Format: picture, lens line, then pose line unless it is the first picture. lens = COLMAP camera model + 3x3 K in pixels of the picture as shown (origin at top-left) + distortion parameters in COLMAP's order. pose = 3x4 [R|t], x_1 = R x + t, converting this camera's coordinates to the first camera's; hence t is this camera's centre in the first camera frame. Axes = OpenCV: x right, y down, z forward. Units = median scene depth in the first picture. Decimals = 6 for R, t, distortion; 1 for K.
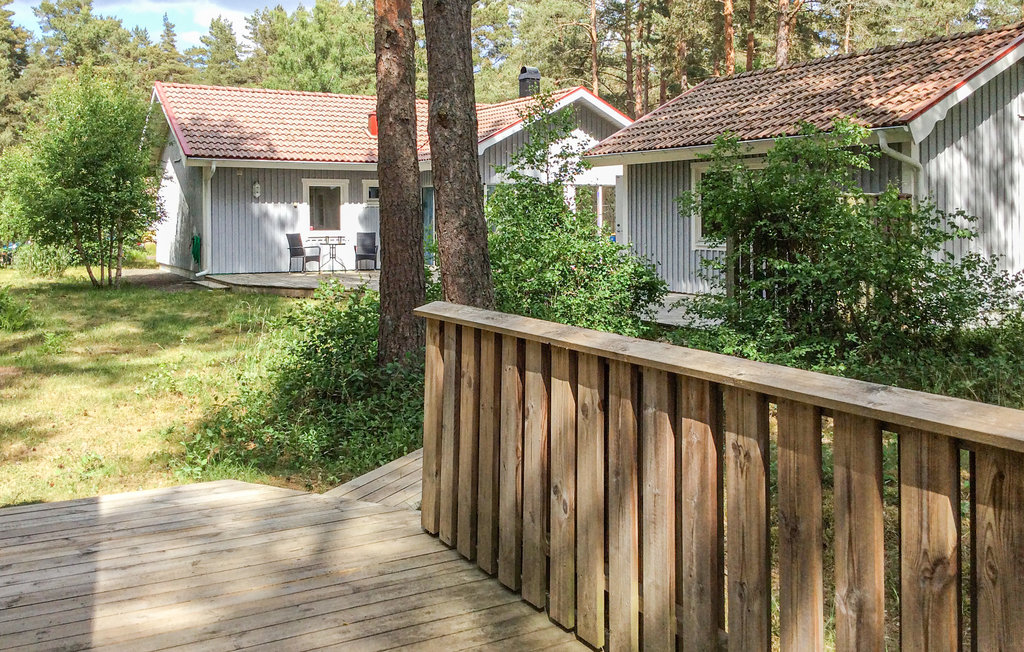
lens RADIAL K [[967.3, 0, 512.3], [0, 967.3, 251.4], [0, 0, 1]] dist [0.010199, 0.000141]
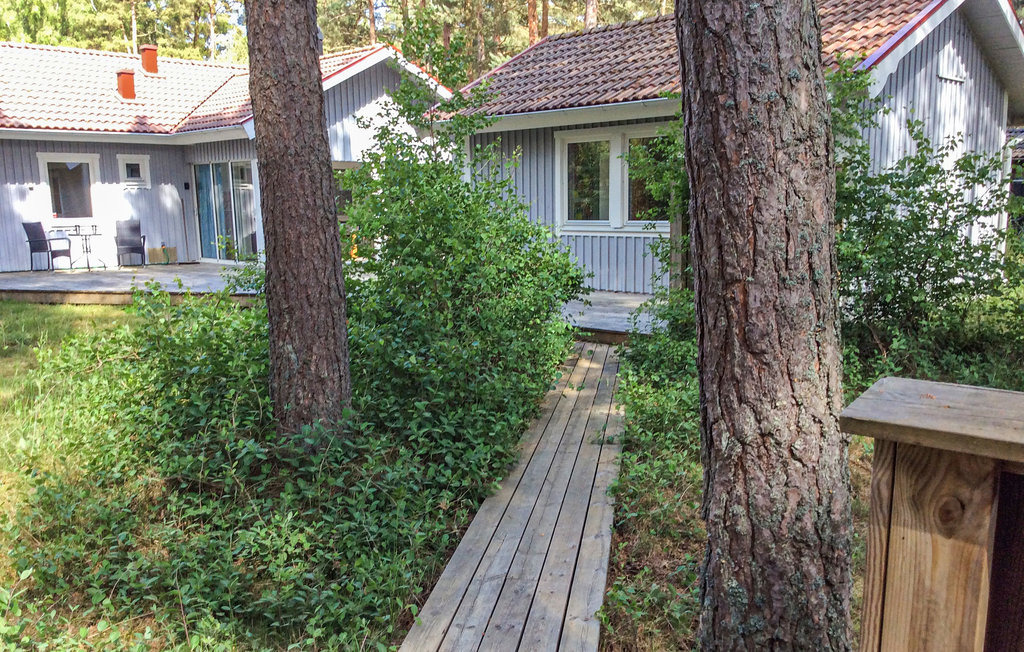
lens RADIAL K [[967.3, 0, 512.3], [0, 967.3, 251.4], [0, 0, 1]] dist [0.010199, 0.000141]
pose [[0.963967, -0.026694, 0.264678, -0.060074], [0.022448, 0.999566, 0.019054, -0.000846], [-0.265072, -0.012426, 0.964149, 0.144163]]
